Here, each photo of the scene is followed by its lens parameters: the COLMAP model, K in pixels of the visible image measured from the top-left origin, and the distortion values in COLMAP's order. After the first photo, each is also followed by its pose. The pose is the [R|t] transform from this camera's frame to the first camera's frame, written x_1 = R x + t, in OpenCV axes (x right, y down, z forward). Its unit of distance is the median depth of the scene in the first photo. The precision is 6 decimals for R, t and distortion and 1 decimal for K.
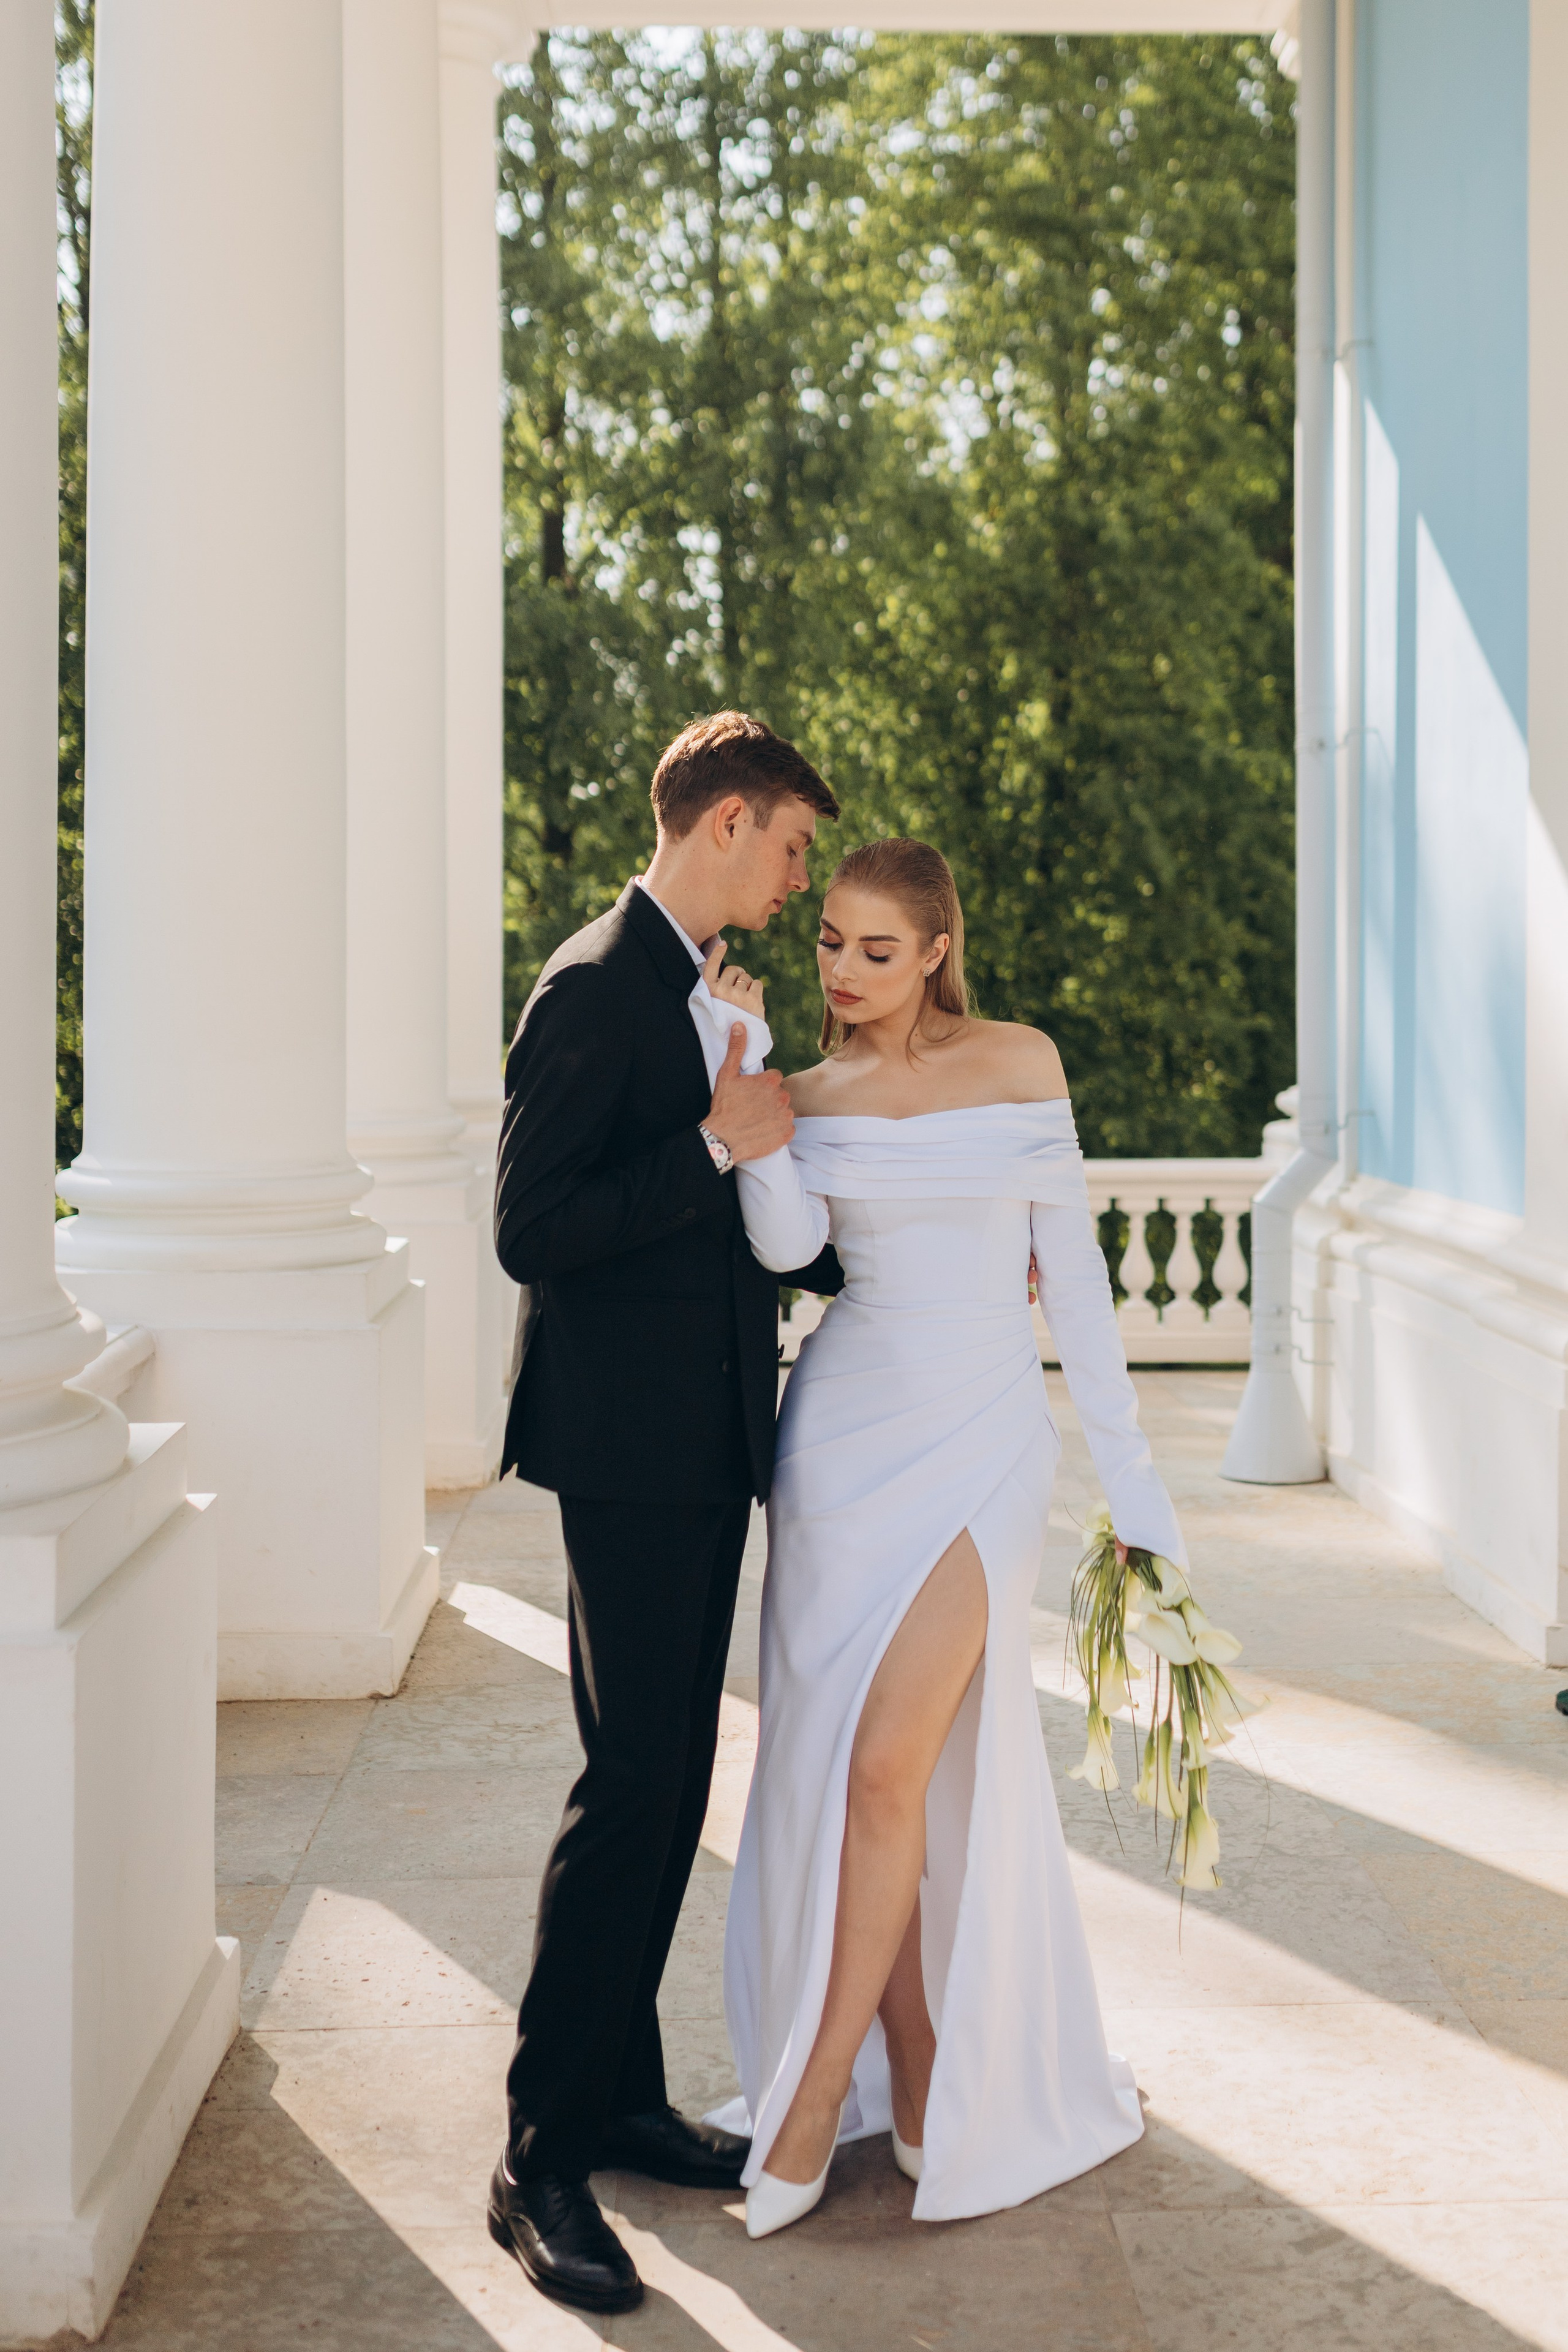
lens RADIAL K [[2260.8, 0, 784.0], [0, 2260.8, 1176.0], [0, 0, 1]] dist [0.005897, -0.018633]
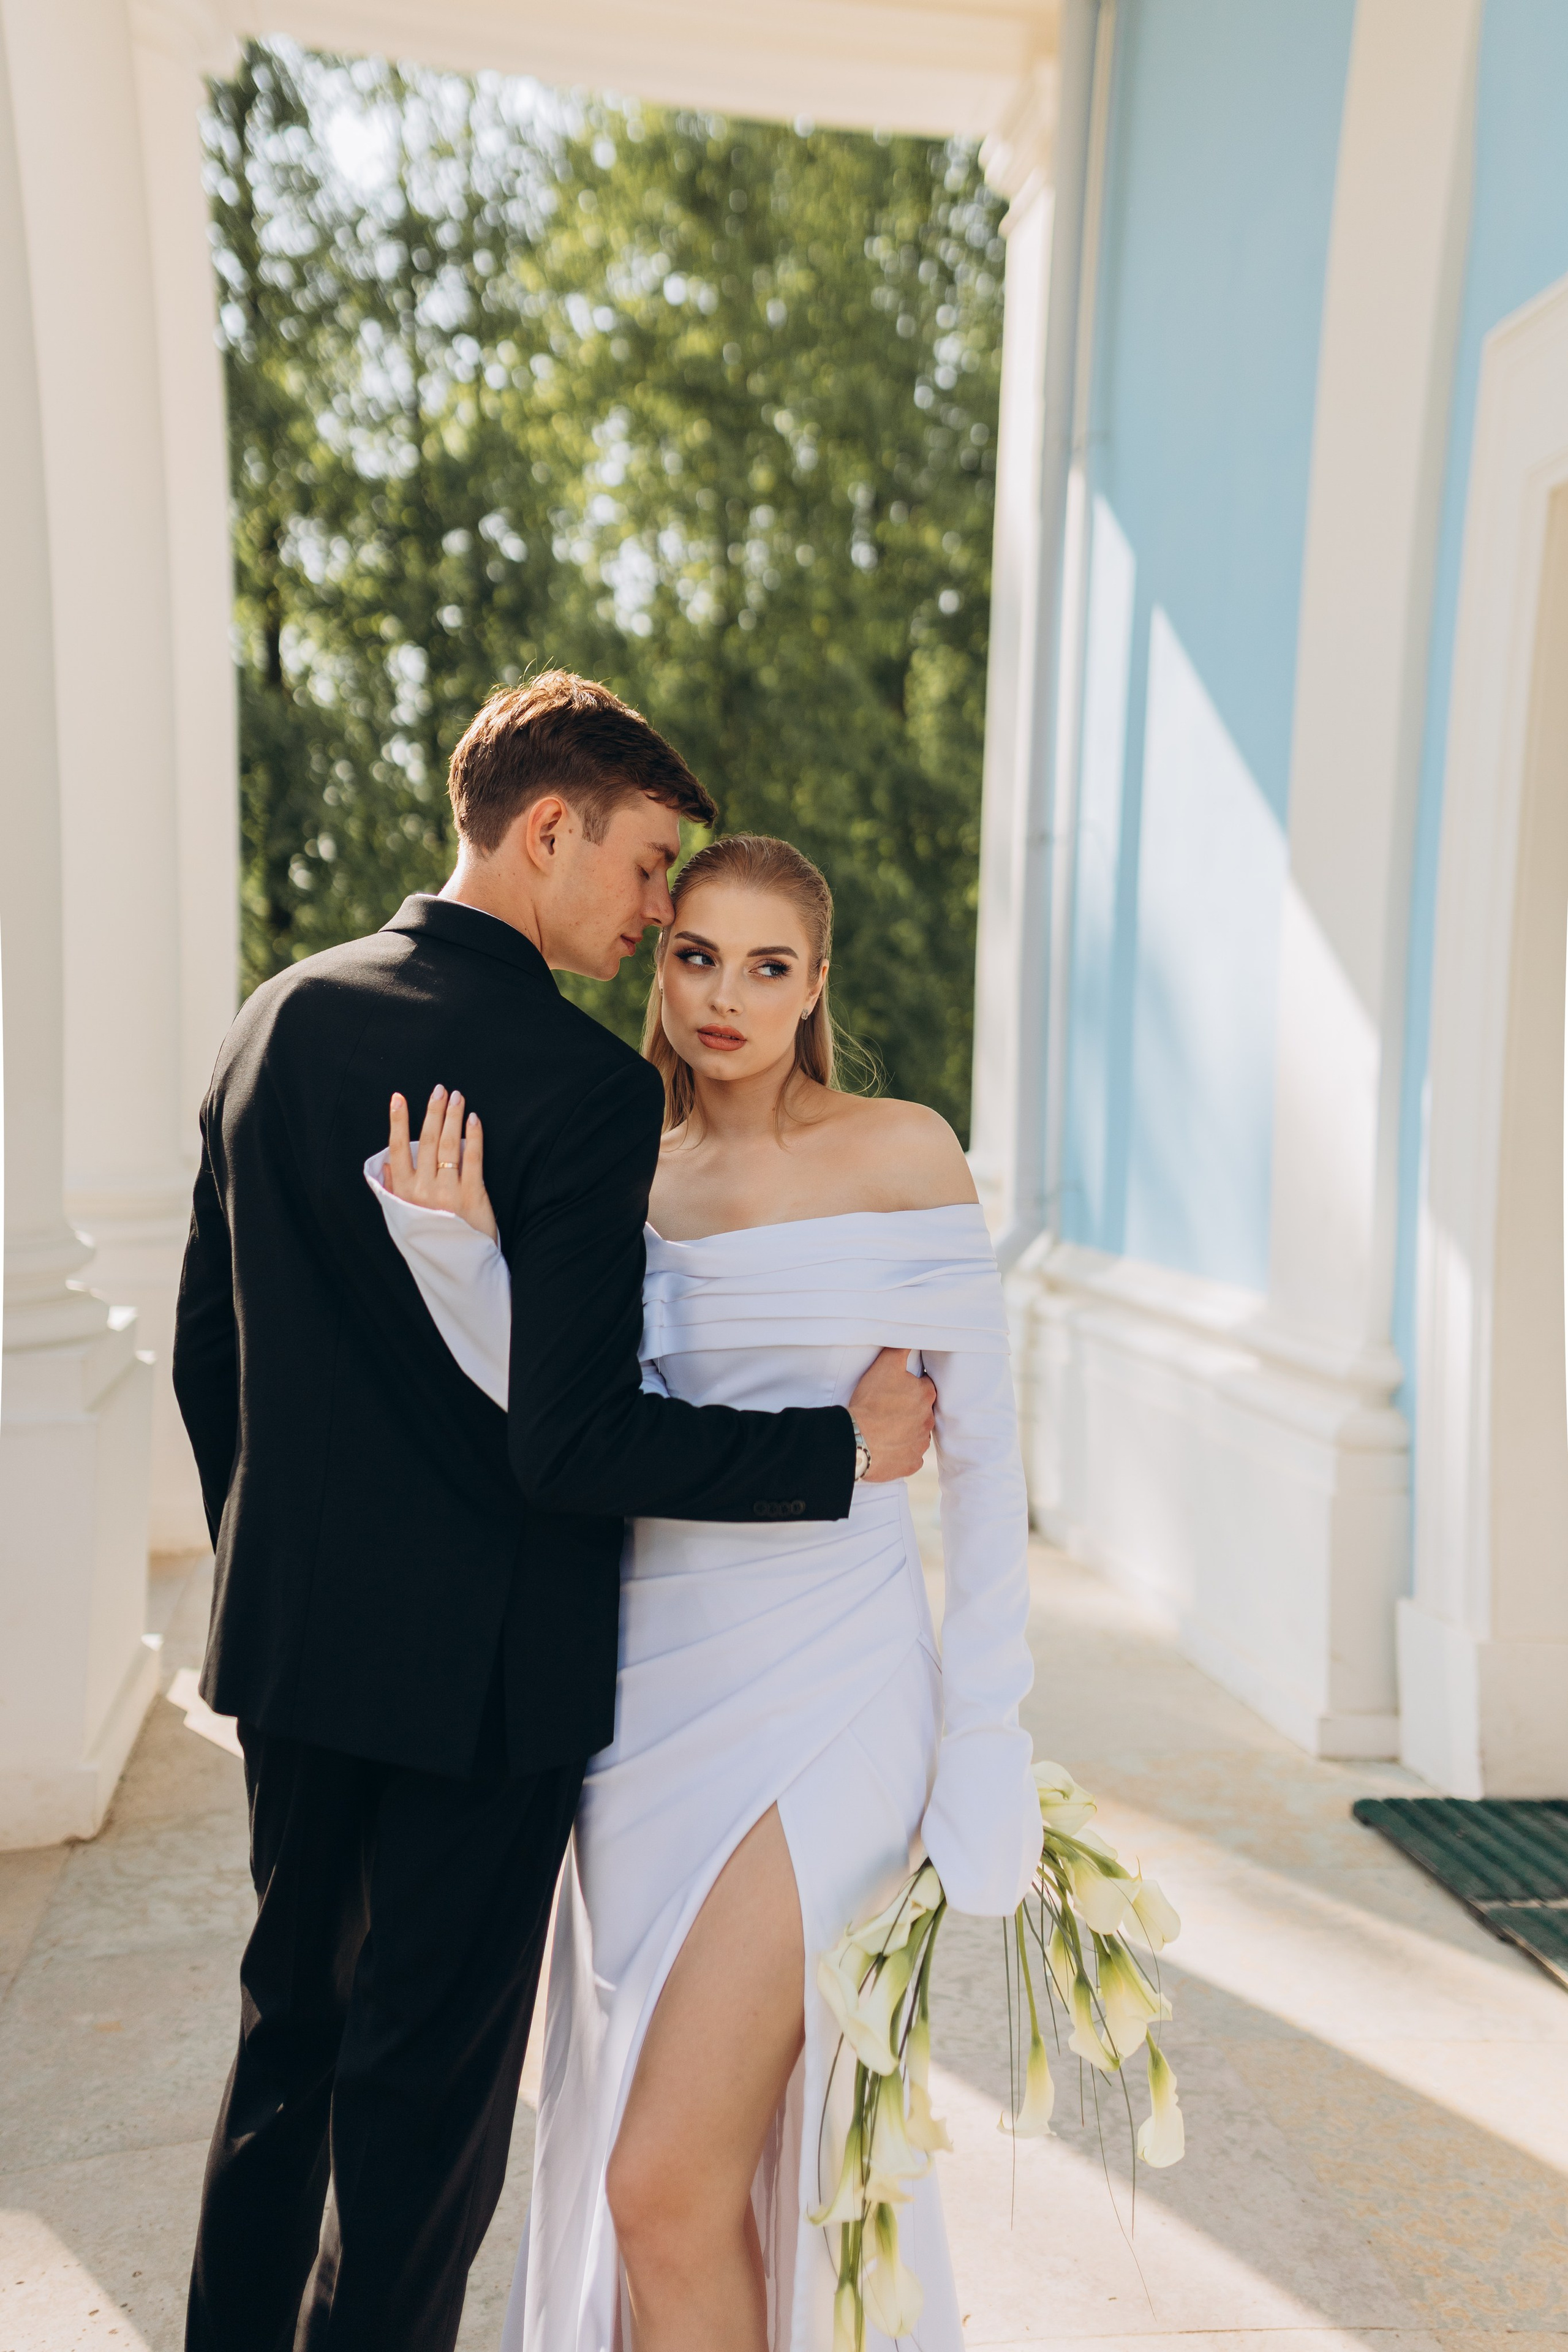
lens RADIAL K [[1886.7, 0, 793.5], [0, 1886.7, 1245.2], [0, 0, 1]] dist [0.117282, 0.205178]
pose [[0.987237, -0.002705, 0.159234, -0.015381], [0.000691, 0.999919, 0.012702, -0.010911], [-0.159256, -0.012430, 0.987159, 0.134061]]
